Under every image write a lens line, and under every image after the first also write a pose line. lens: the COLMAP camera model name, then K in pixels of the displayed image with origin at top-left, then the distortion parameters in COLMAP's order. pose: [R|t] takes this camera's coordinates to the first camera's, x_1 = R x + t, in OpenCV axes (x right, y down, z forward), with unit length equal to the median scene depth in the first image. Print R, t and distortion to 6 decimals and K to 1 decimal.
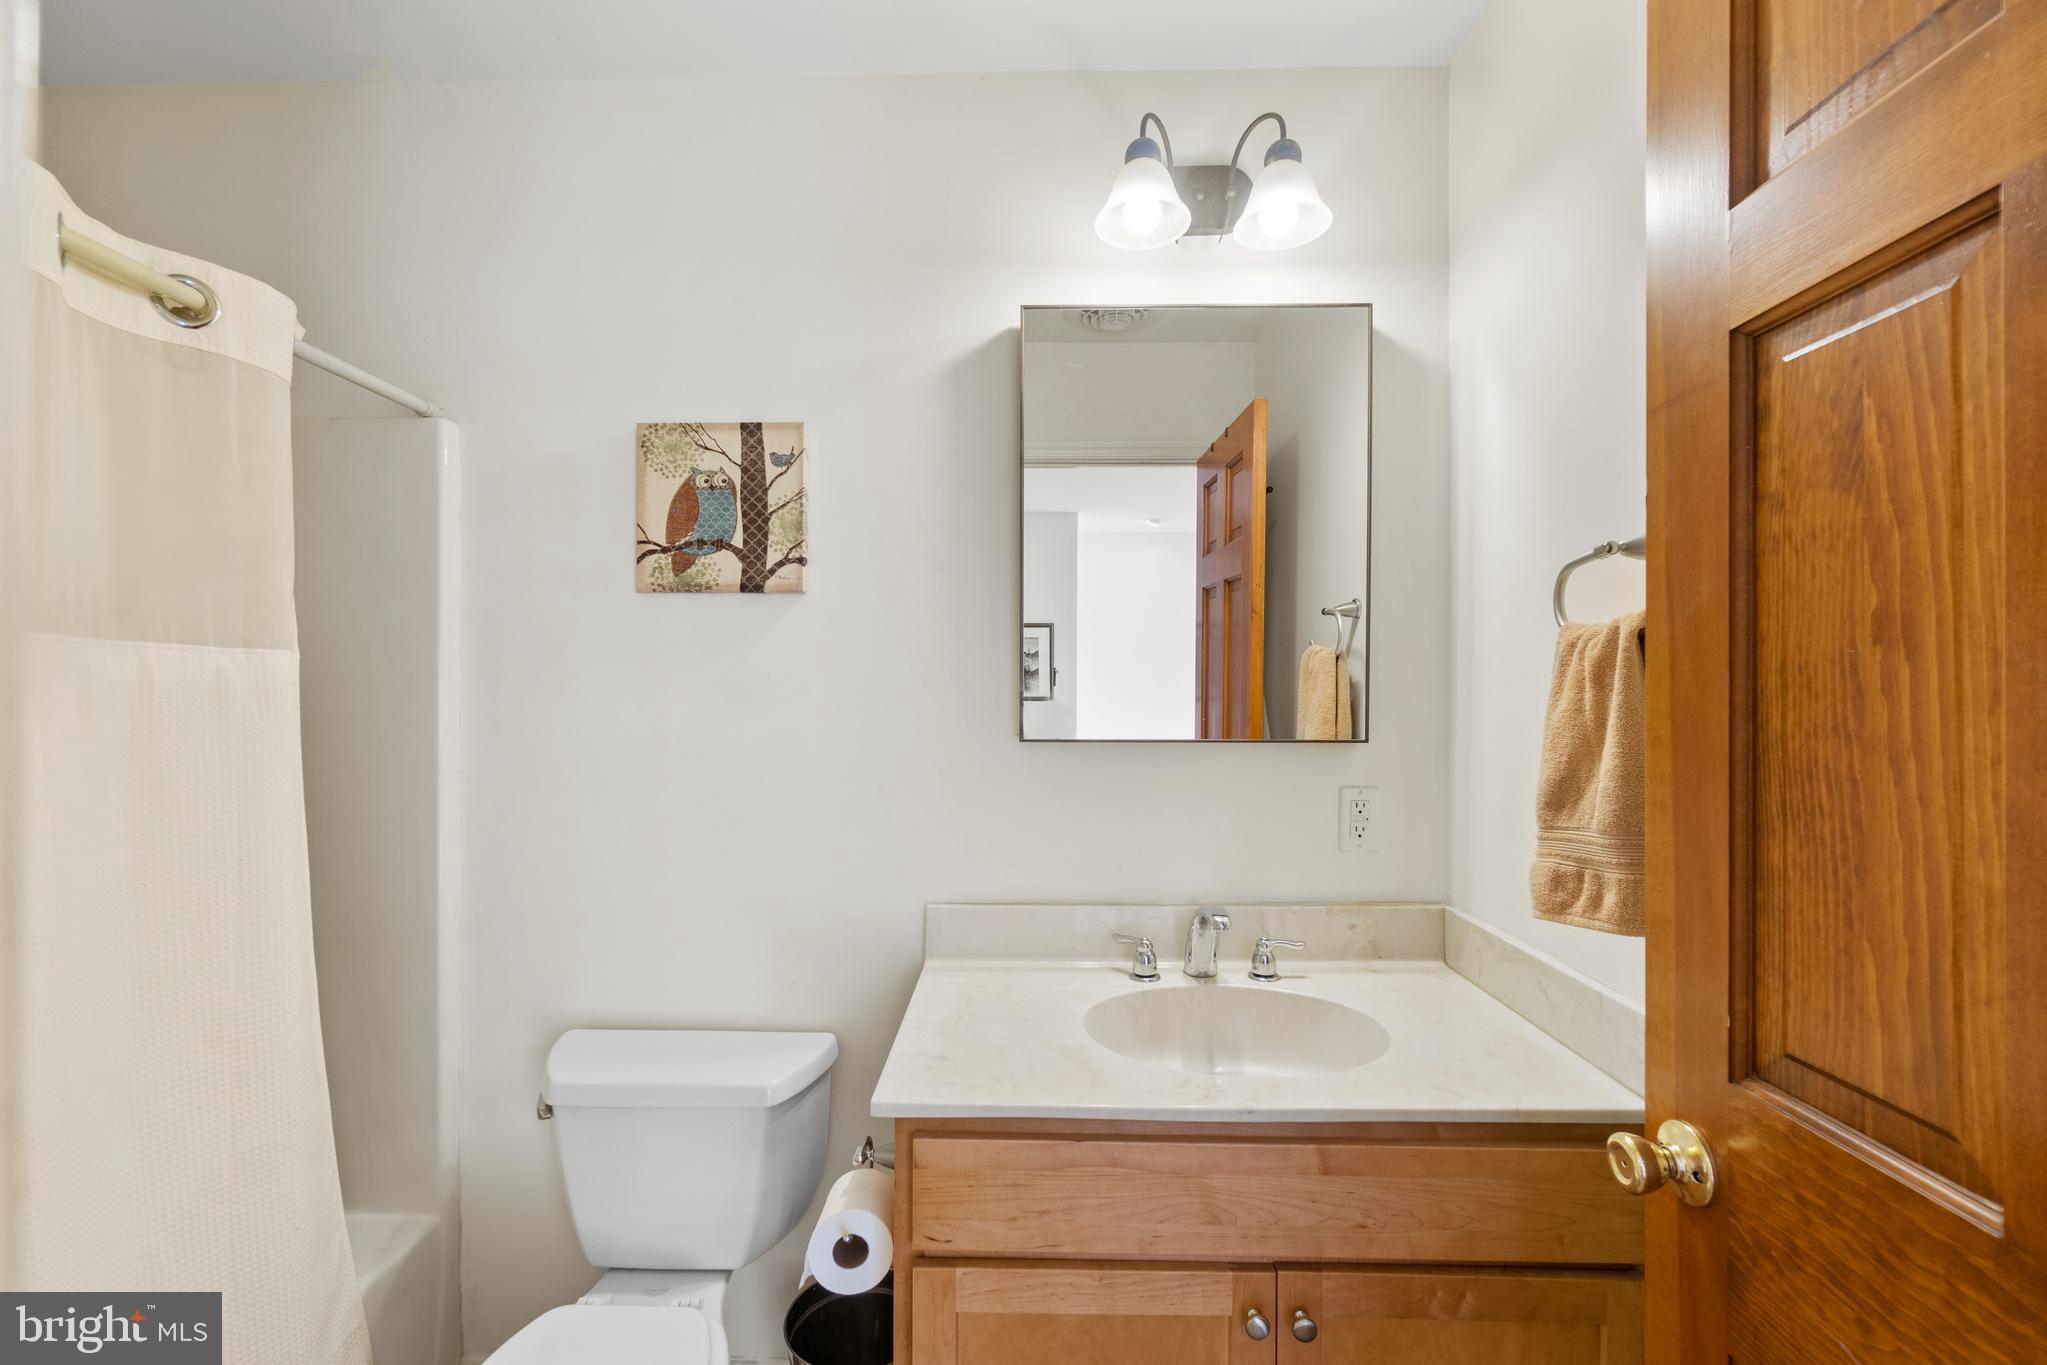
lens RADIAL K [[909.7, 0, 923.6], [0, 909.7, 682.2], [0, 0, 1]] dist [0.002929, -0.000703]
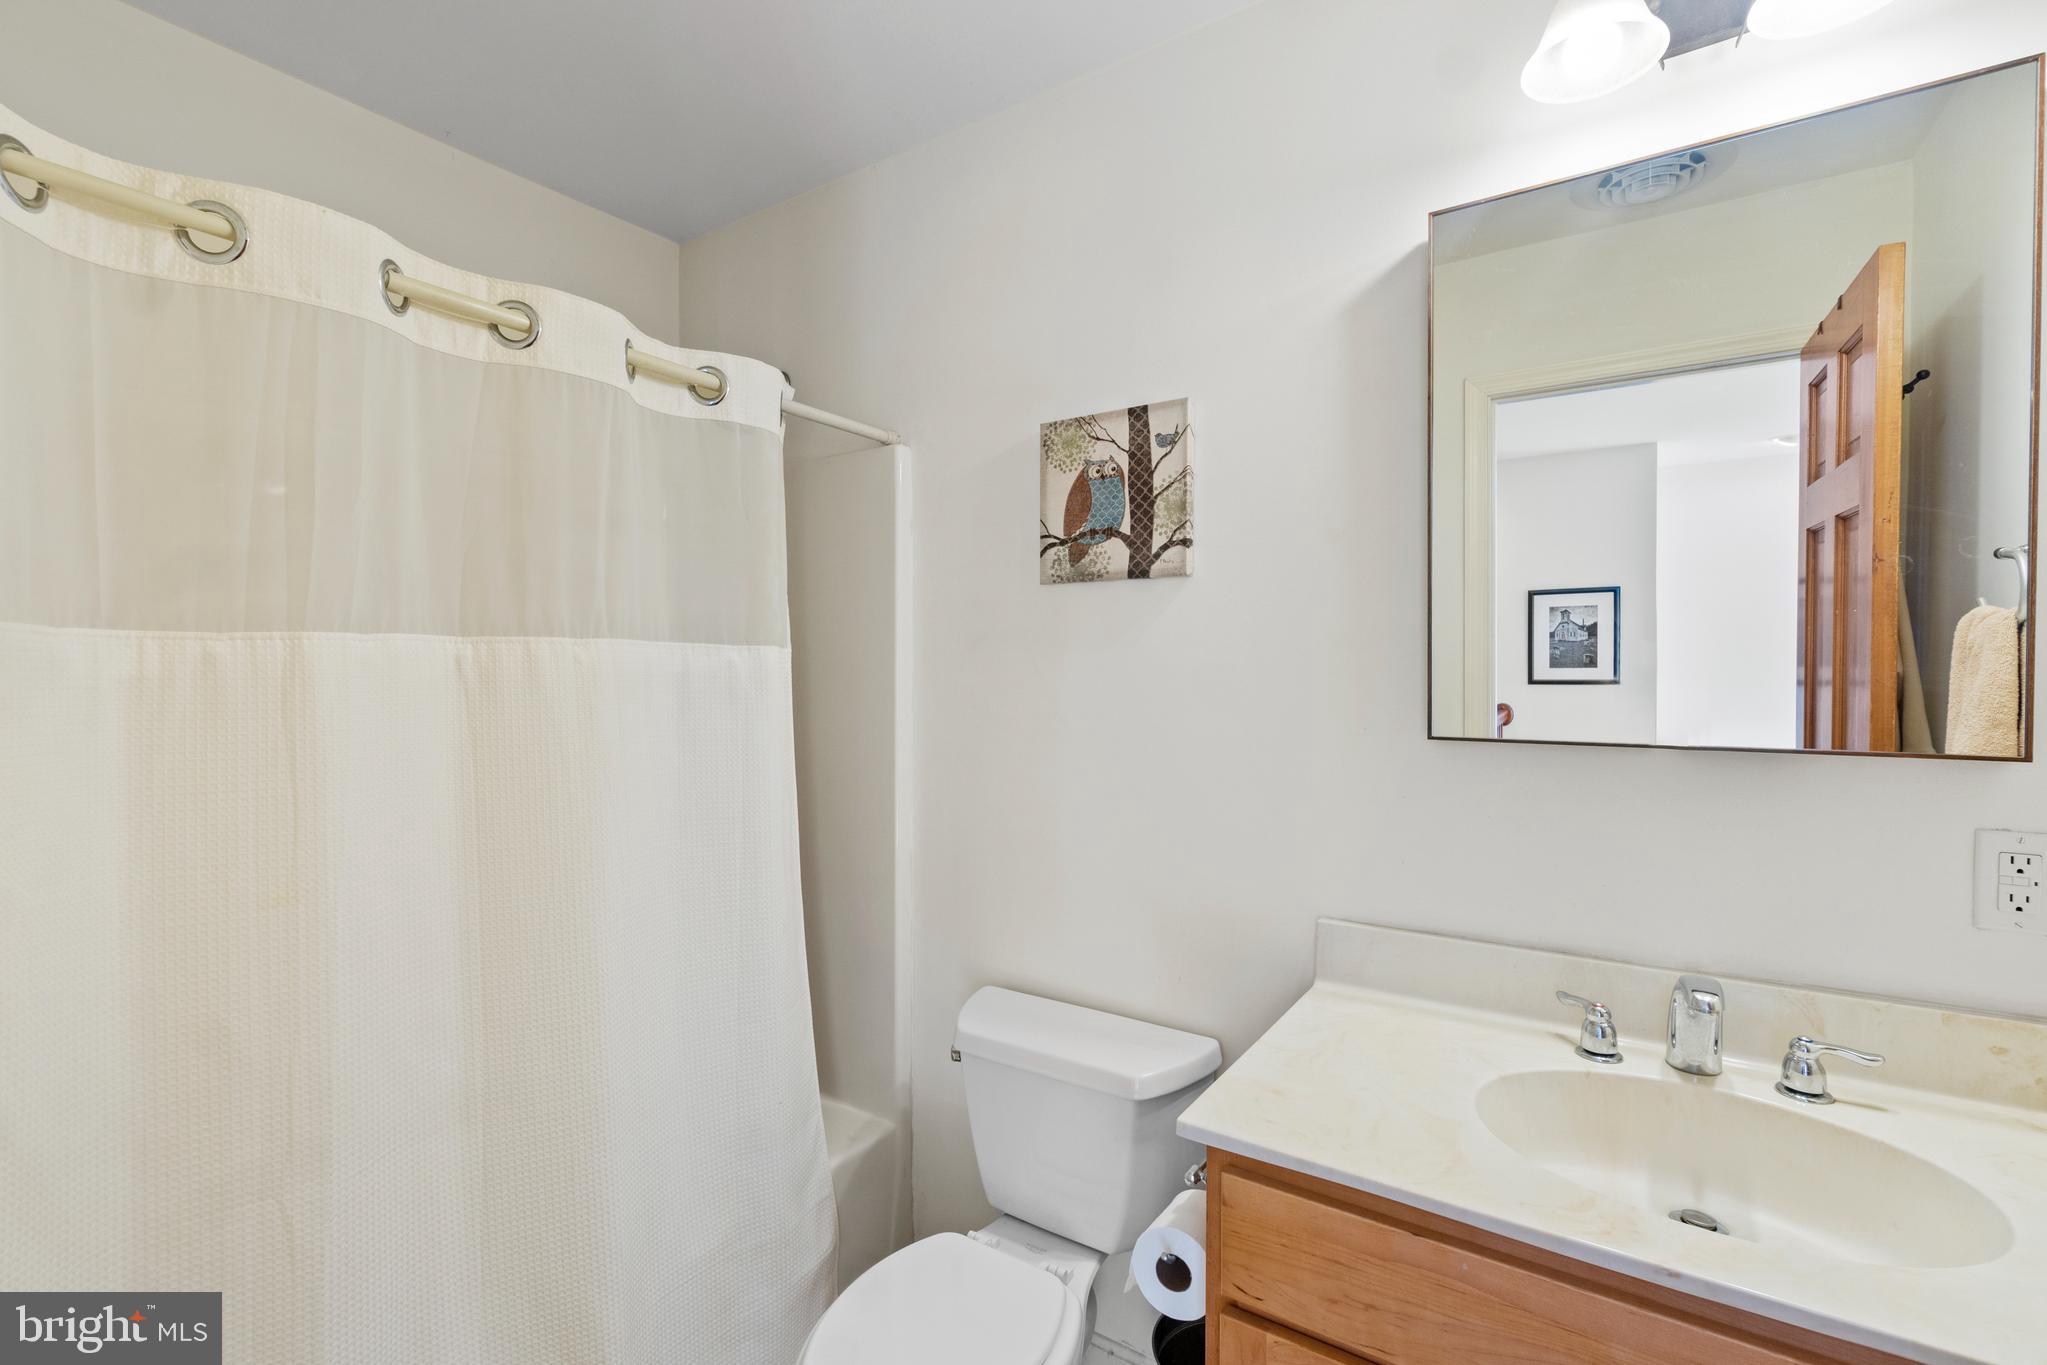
lens RADIAL K [[909.7, 0, 1005.0], [0, 909.7, 665.9], [0, 0, 1]] dist [0.002929, -0.000703]
pose [[0.843300, -0.005964, -0.537410, 0.227674], [0.009429, 0.999949, 0.003699, -0.008607], [0.537360, -0.008186, 0.843313, 0.090615]]
